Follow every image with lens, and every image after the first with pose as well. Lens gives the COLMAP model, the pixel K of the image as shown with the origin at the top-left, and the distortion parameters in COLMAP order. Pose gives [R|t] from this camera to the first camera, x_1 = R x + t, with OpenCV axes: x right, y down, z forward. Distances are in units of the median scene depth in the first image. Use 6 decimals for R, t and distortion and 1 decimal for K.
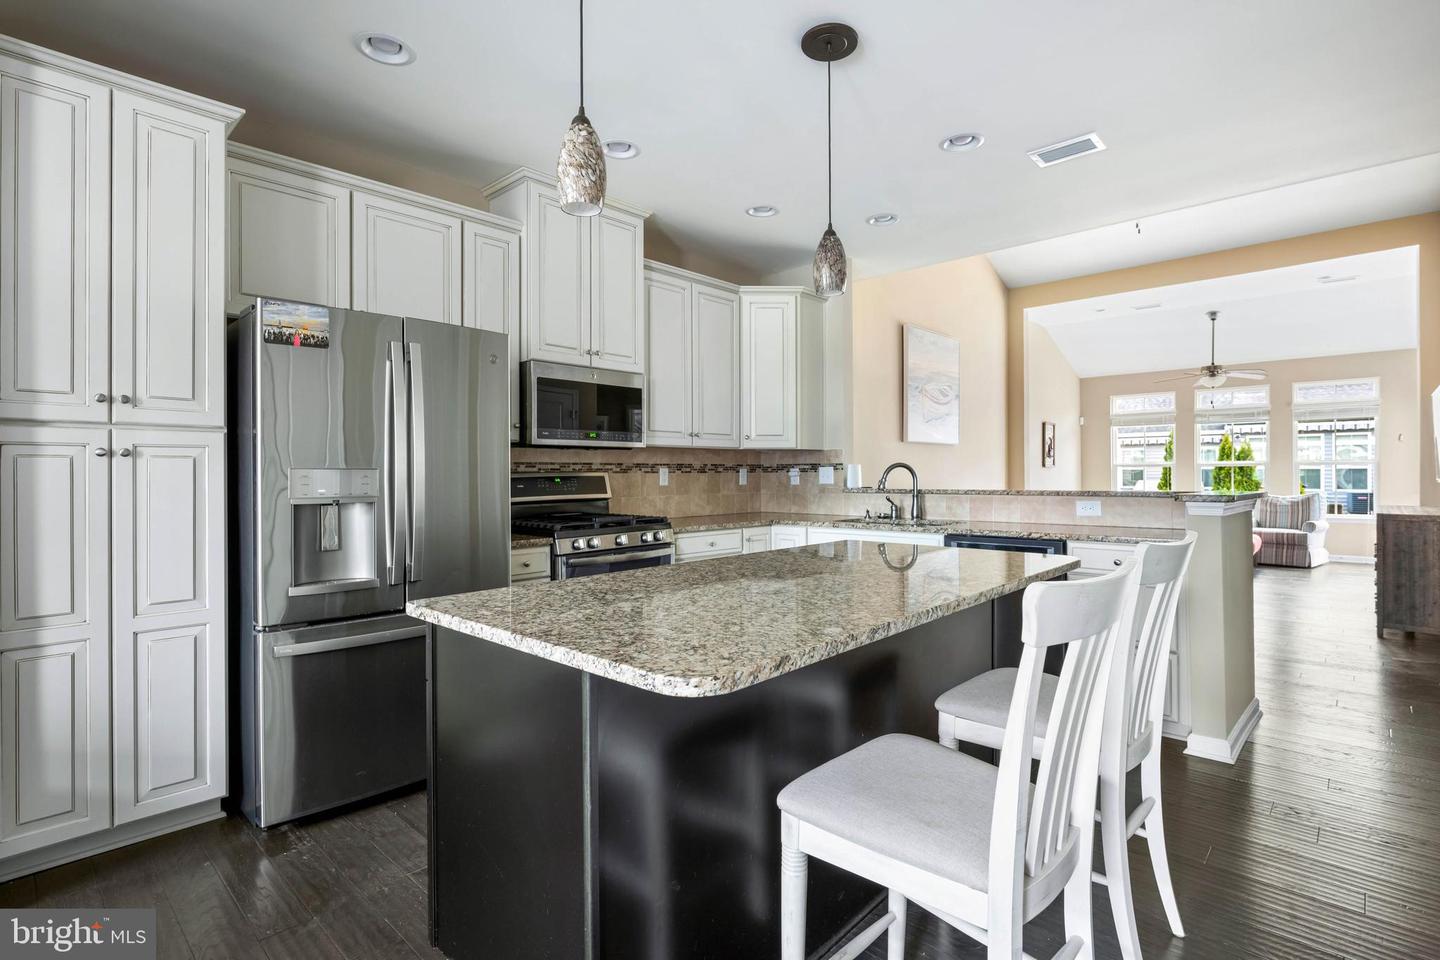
lens RADIAL K [[685.3, 0, 723.8], [0, 685.3, 472.9], [0, 0, 1]] dist [-0.014582, 0.000032]
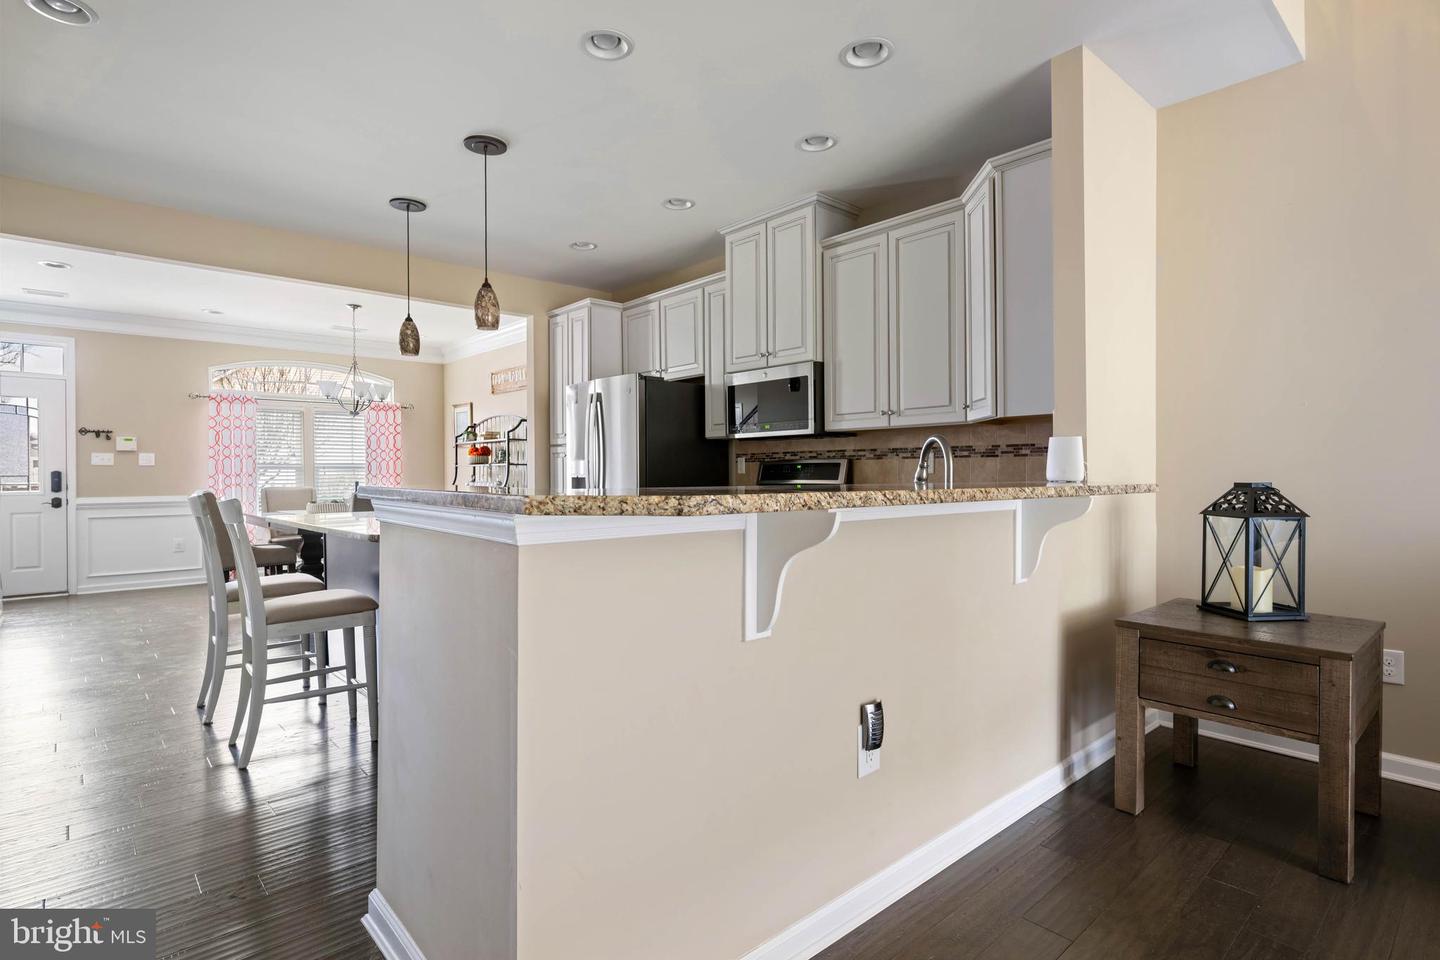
lens RADIAL K [[715.3, 0, 720.0], [0, 715.3, 480.0], [0, 0, 1]] dist [-0.000454, -0.000928]
pose [[-0.079720, 0.017132, -0.996670, 0.705946], [0.006906, 0.999838, 0.016634, 0.009200], [0.996793, -0.005557, -0.079825, 0.712652]]
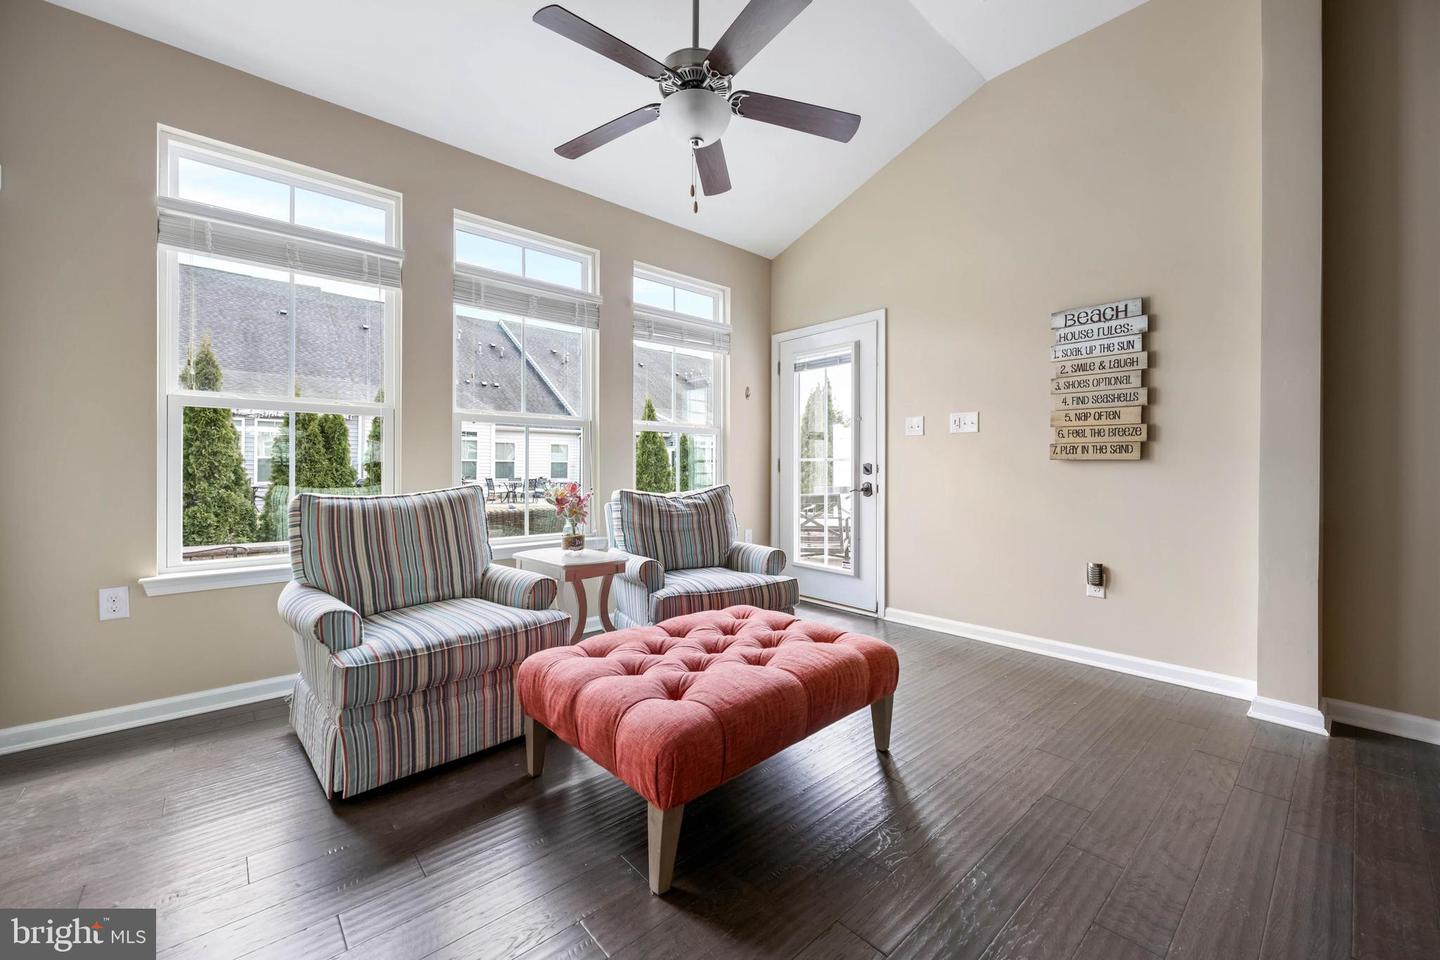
lens RADIAL K [[567.4, 0, 723.0], [0, 567.4, 472.0], [0, 0, 1]] dist [0.000019, 0.000156]
pose [[0.086735, 0.000256, 0.996231, 0.790412], [-0.005591, 0.999984, 0.000230, 0.033885], [-0.996216, -0.005590, 0.086735, 1.618935]]
